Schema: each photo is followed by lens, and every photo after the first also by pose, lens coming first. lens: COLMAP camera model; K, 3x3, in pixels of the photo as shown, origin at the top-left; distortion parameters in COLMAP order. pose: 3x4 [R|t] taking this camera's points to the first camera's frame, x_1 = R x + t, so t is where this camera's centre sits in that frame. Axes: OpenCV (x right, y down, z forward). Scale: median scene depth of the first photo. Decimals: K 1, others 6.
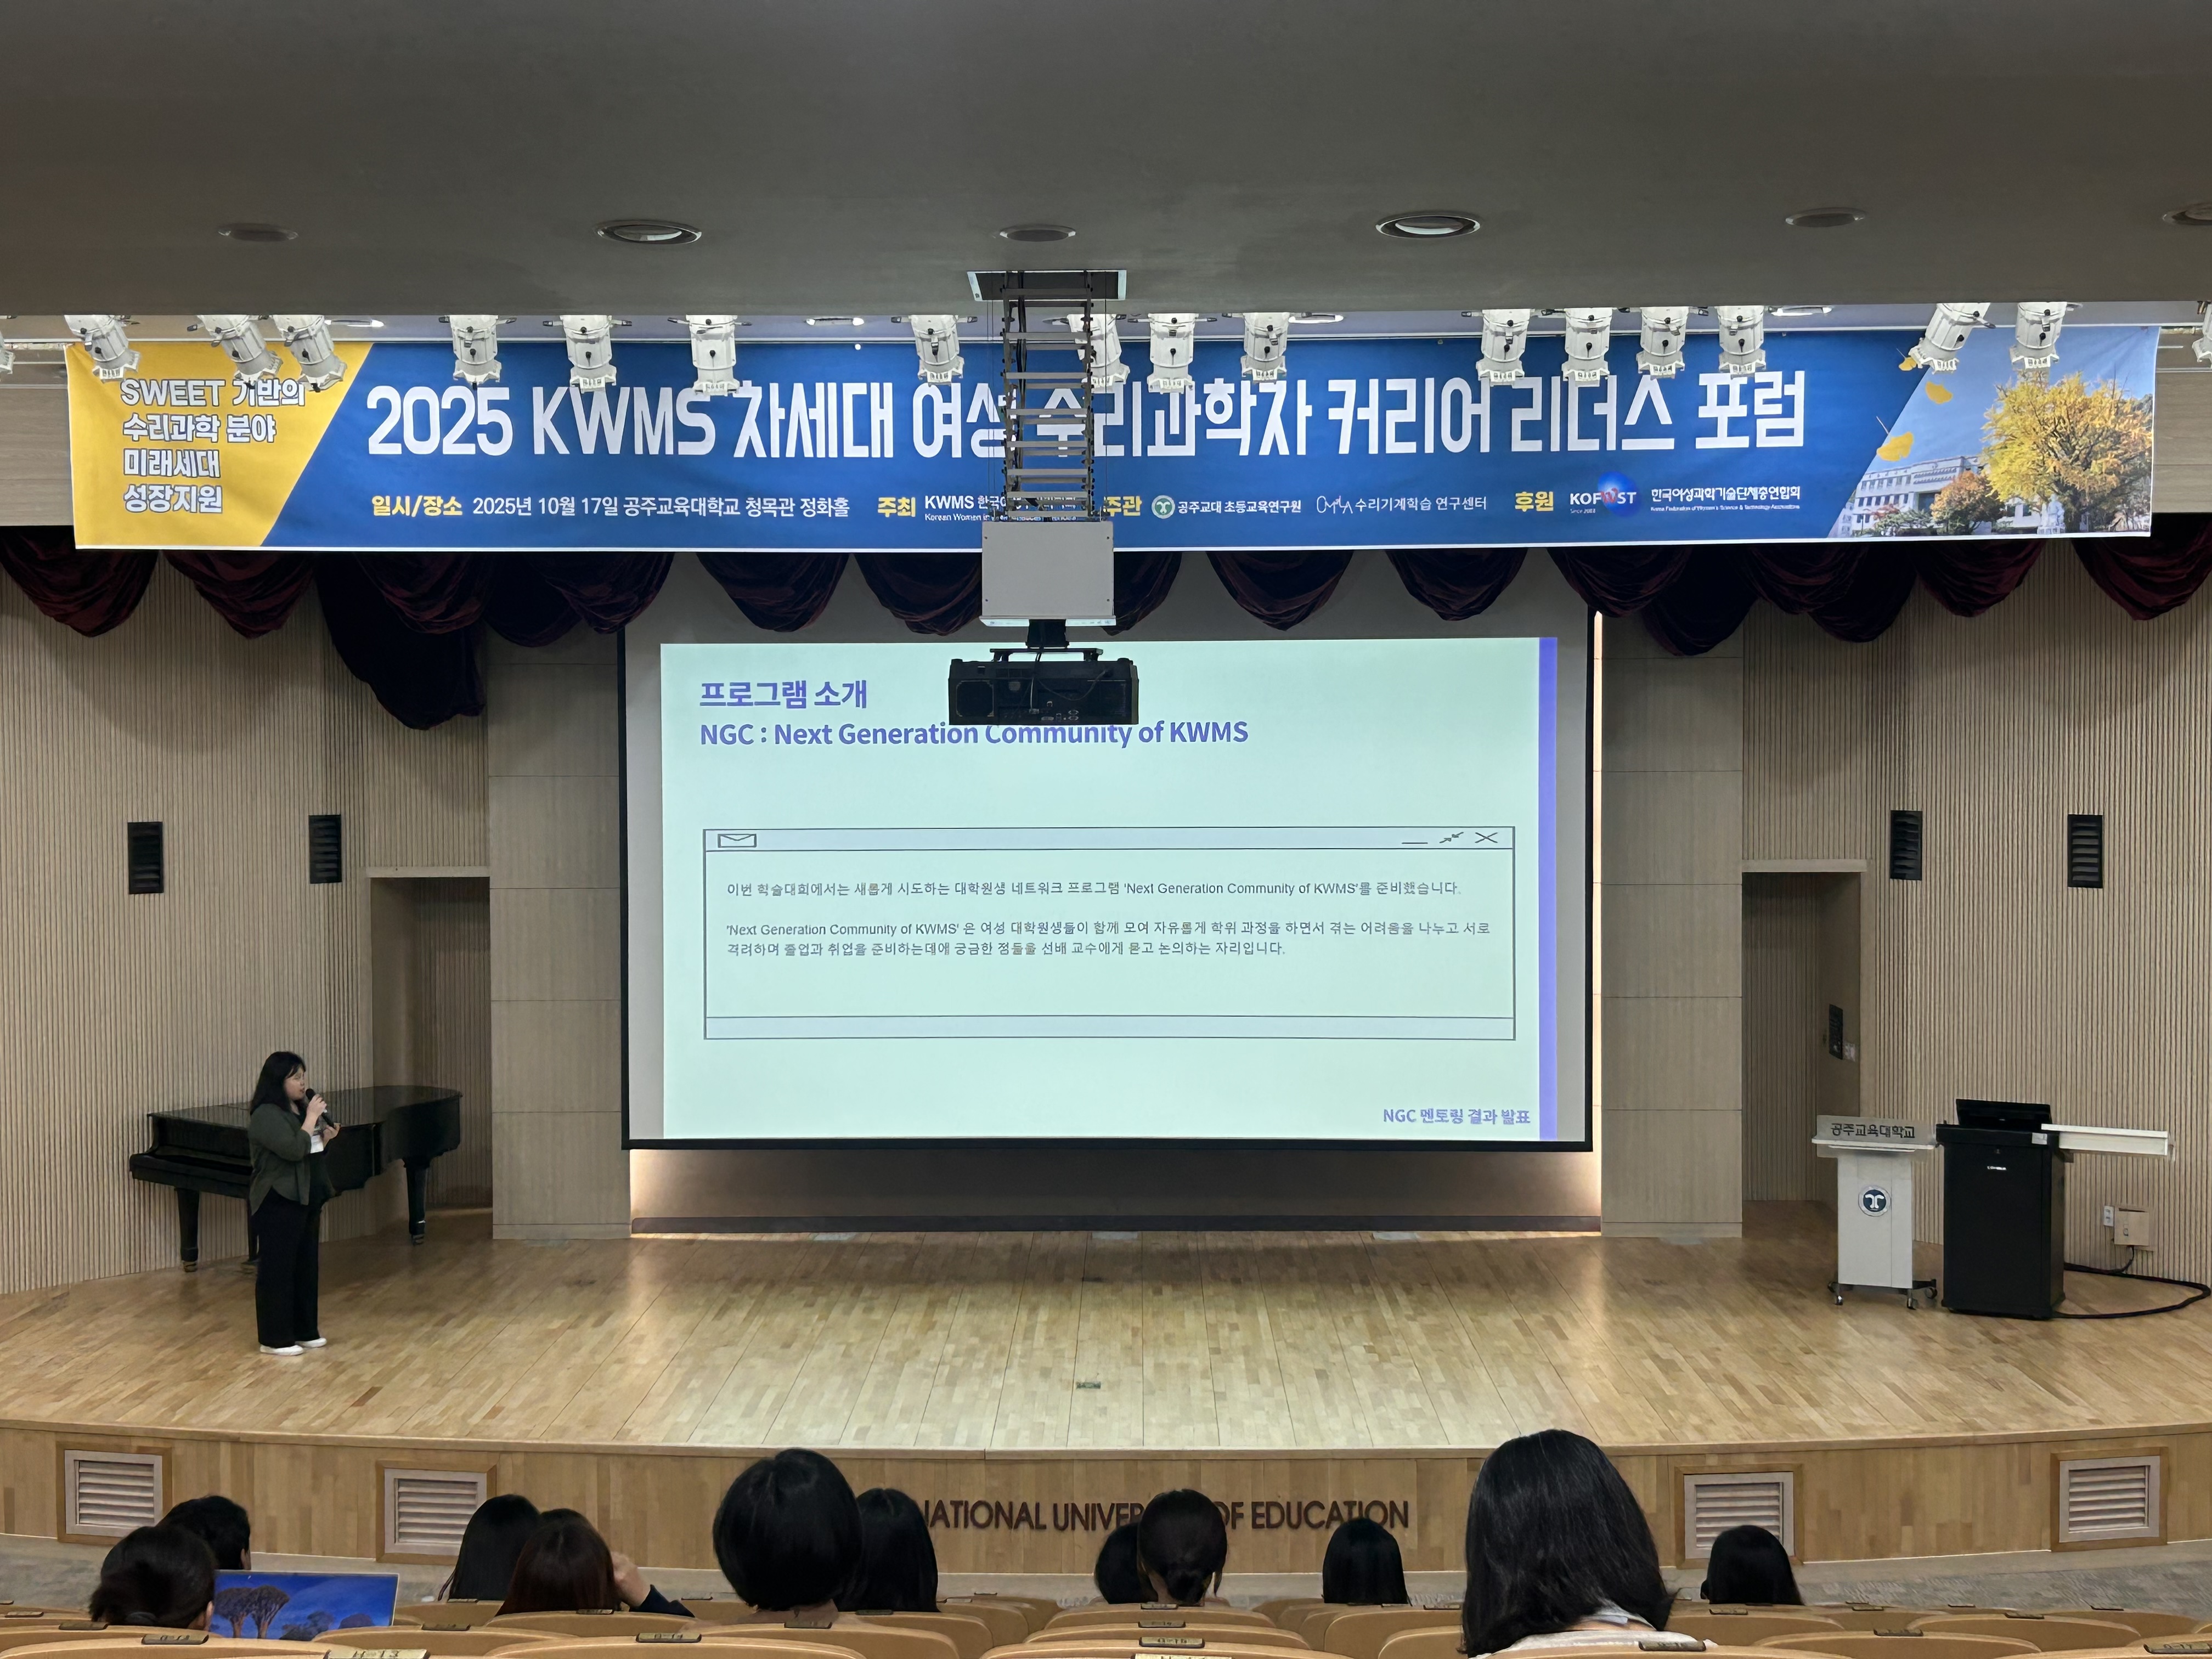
lens RADIAL K [[2959.9, 0, 1079.7], [0, 2959.9, 843.4], [0, 0, 1]] dist [0.076688, 0.000000]
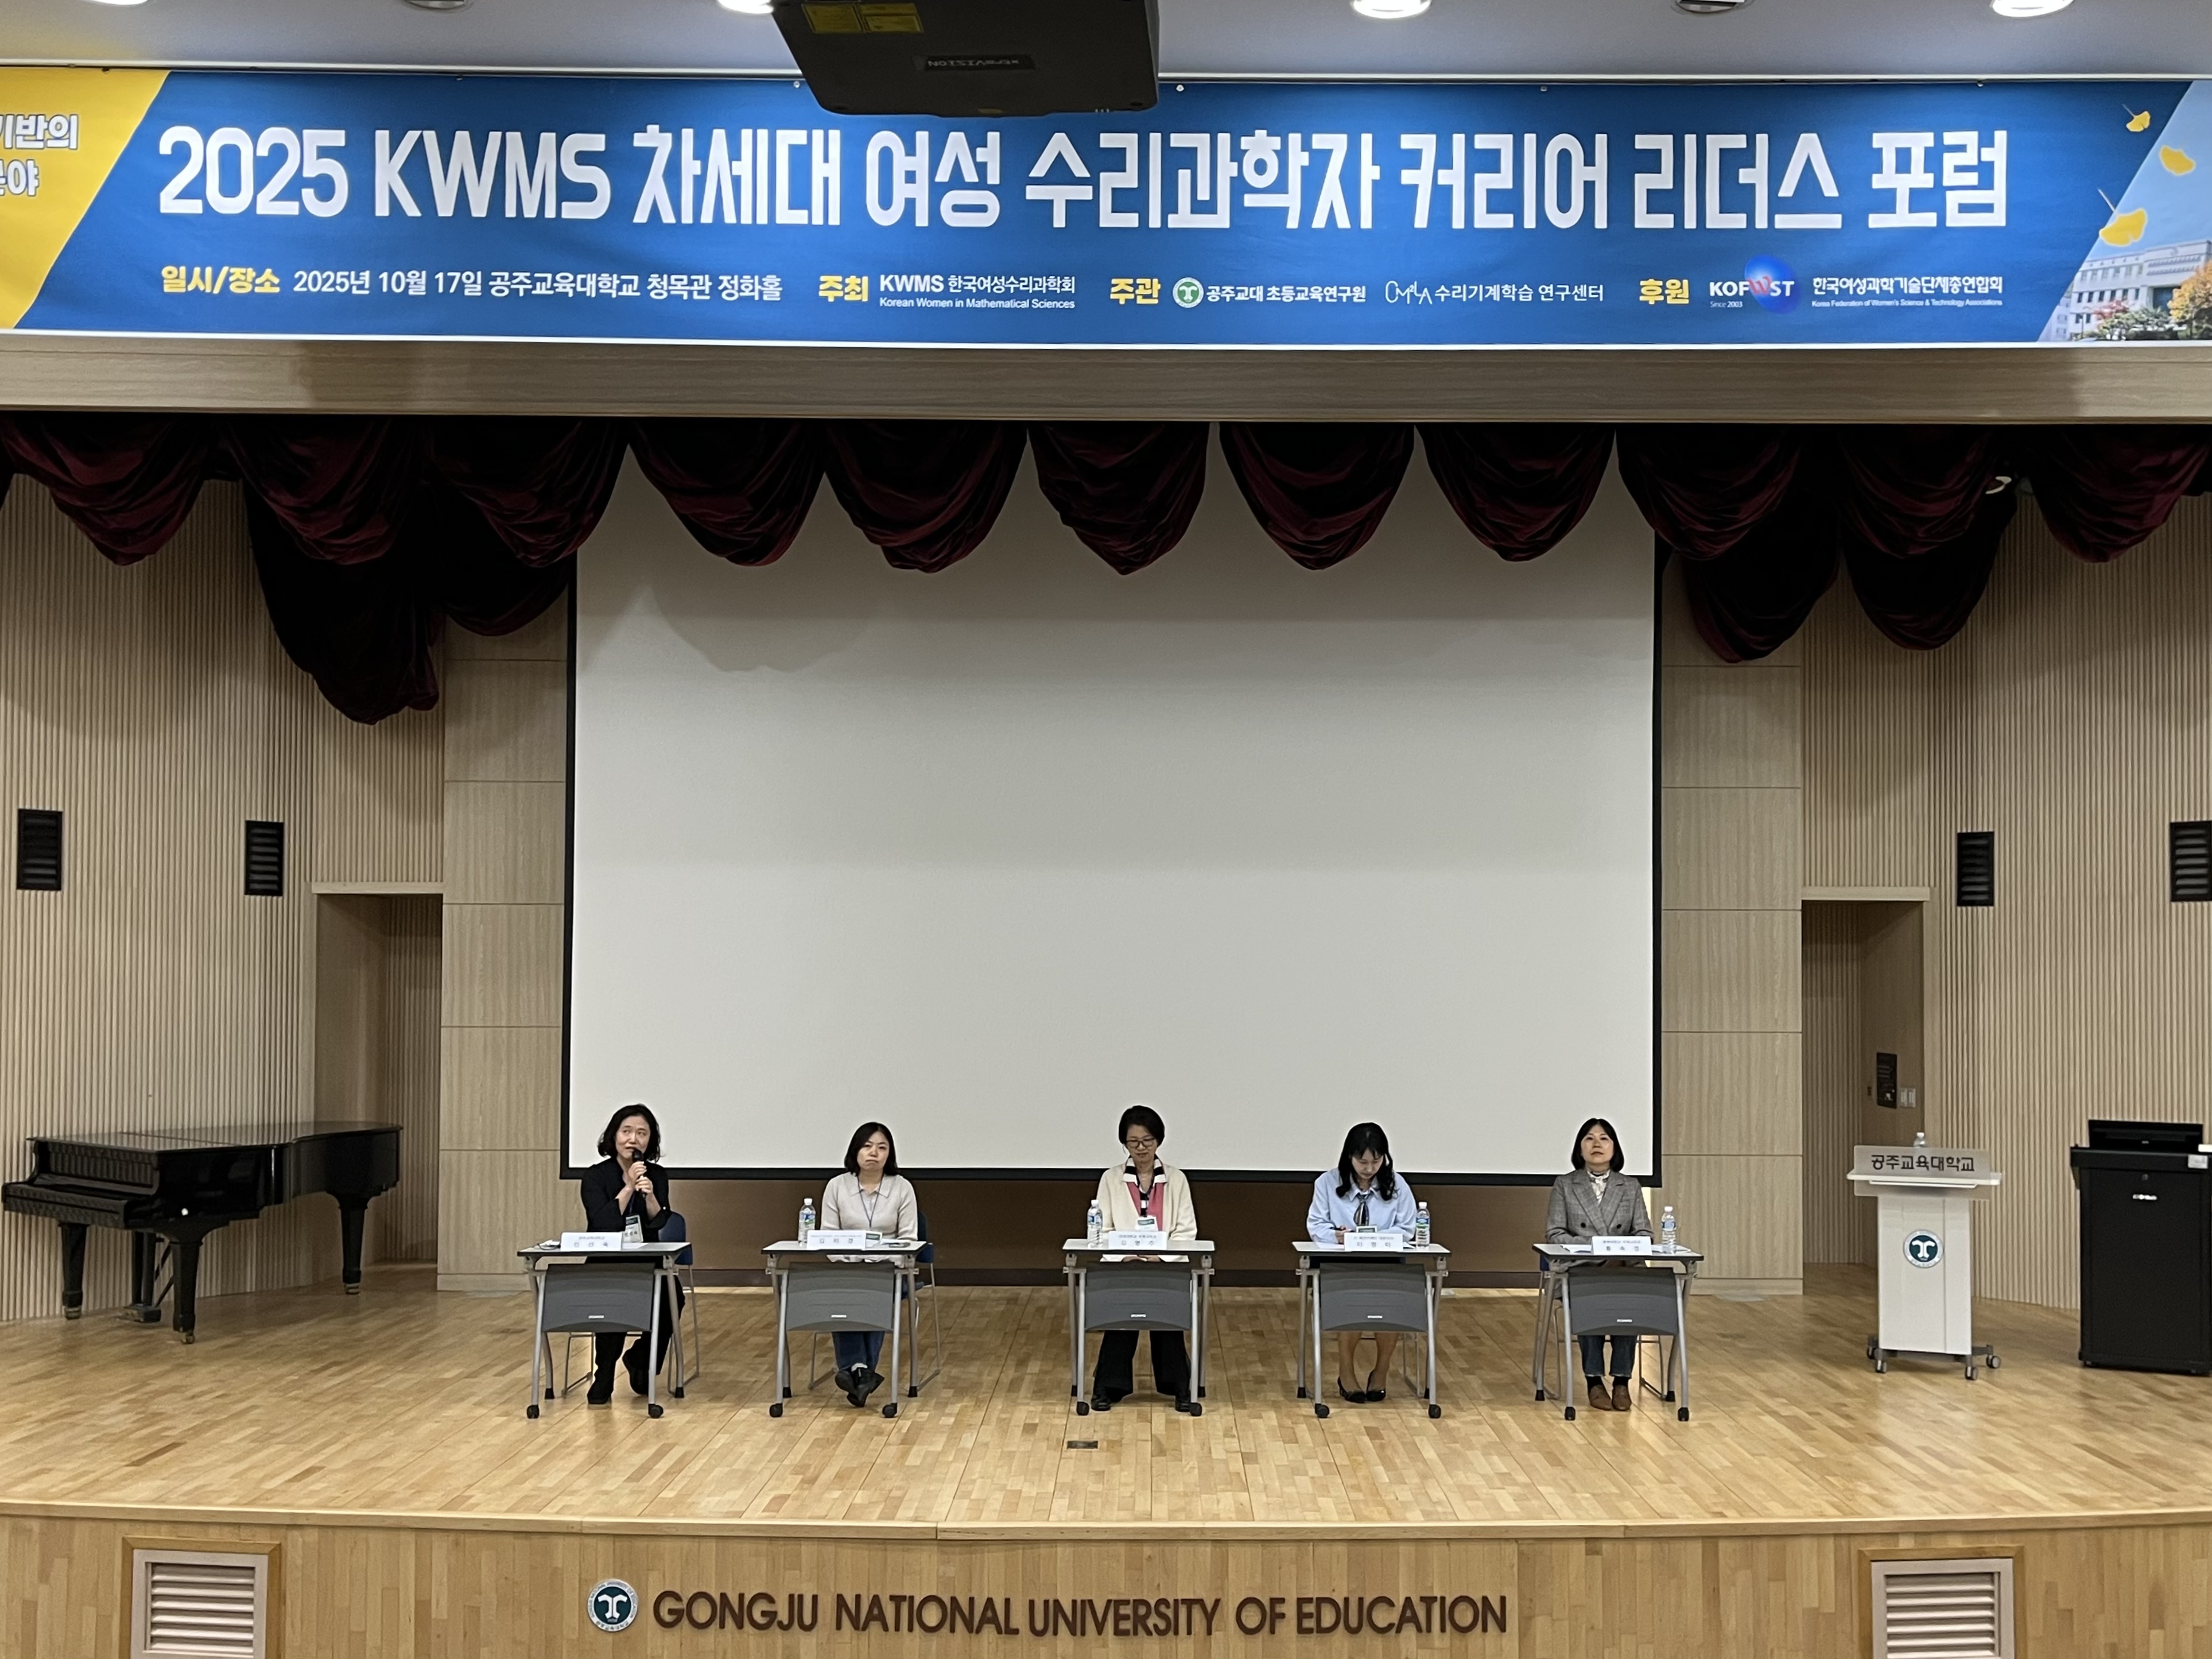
lens RADIAL K [[2213.4, 0, 1160.3], [0, 2213.4, 923.2], [0, 0, 1]] dist [0.015628, 0.000000]
pose [[0.999656, 0.010302, 0.024099, 0.008728], [-0.008675, 0.997739, -0.066652, 0.089661], [-0.024731, 0.066420, 0.997485, 0.432094]]
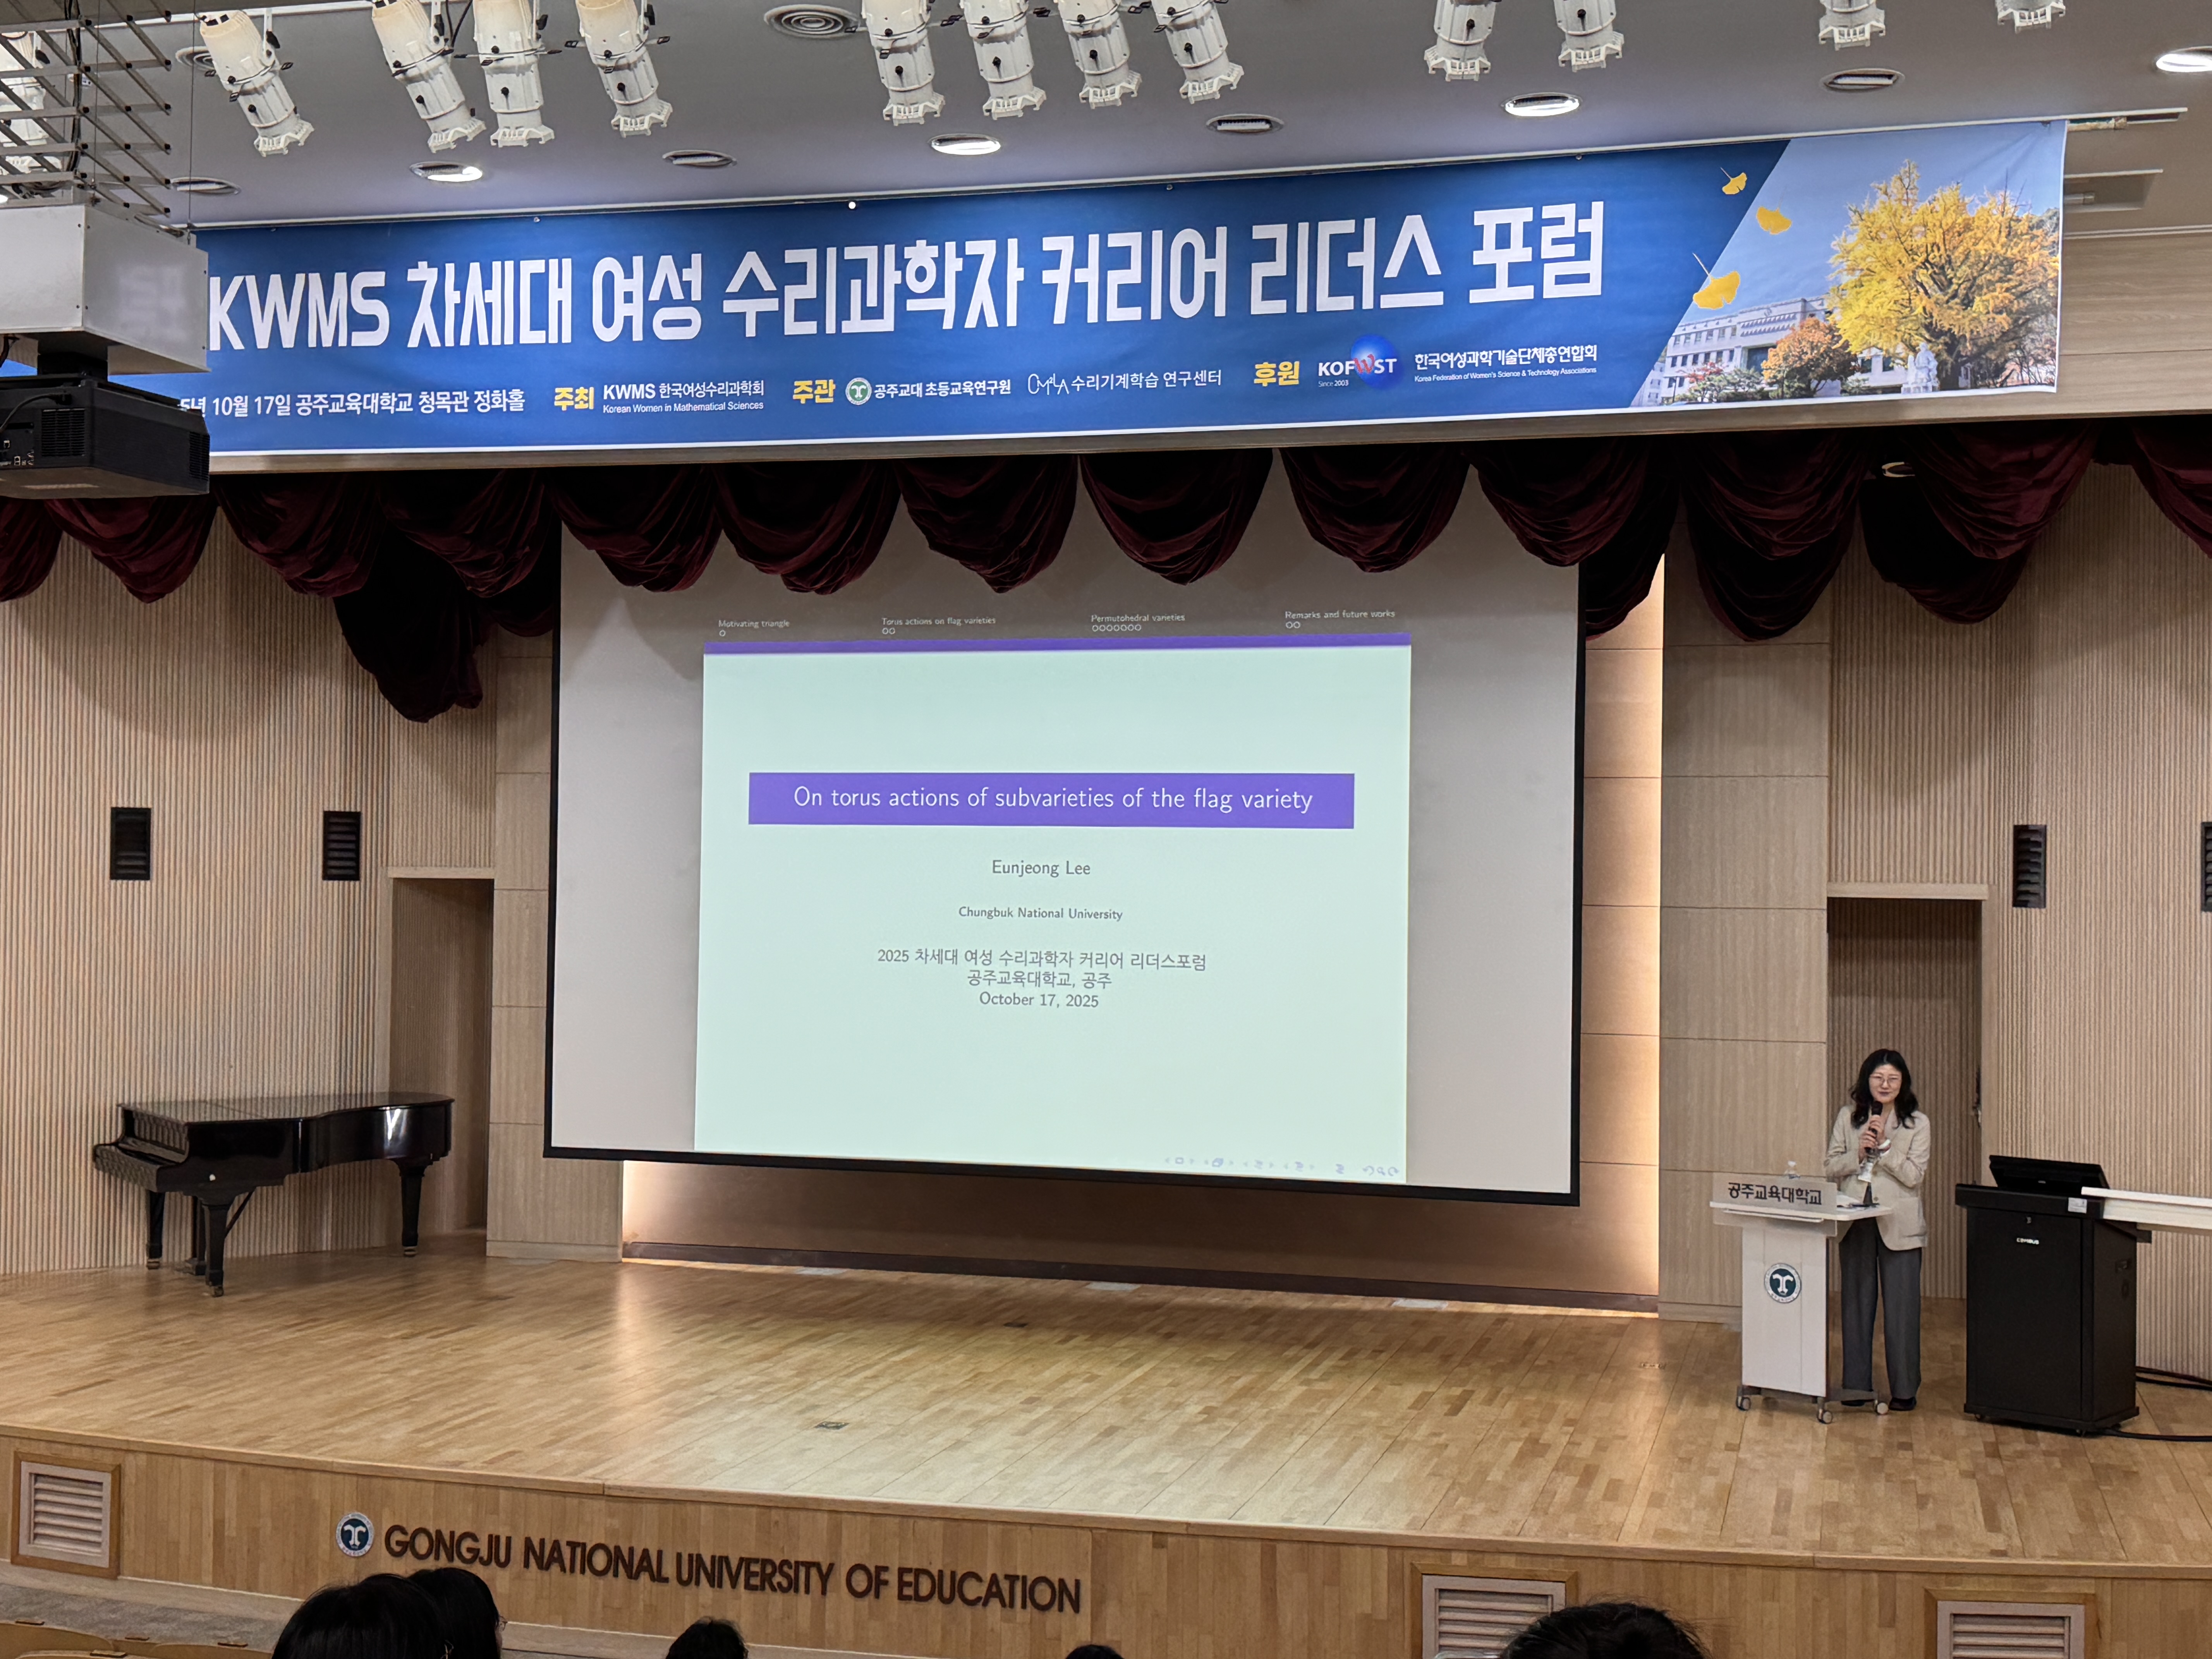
lens RADIAL K [[2732.2, 0, 1117.9], [0, 2732.2, 840.1], [0, 0, 1]] dist [0.102281, 0.000000]
pose [[0.969906, 0.014283, -0.243059, 0.297084], [-0.028167, 0.998157, -0.053744, 0.057432], [0.241844, 0.058973, 0.968521, 0.252964]]
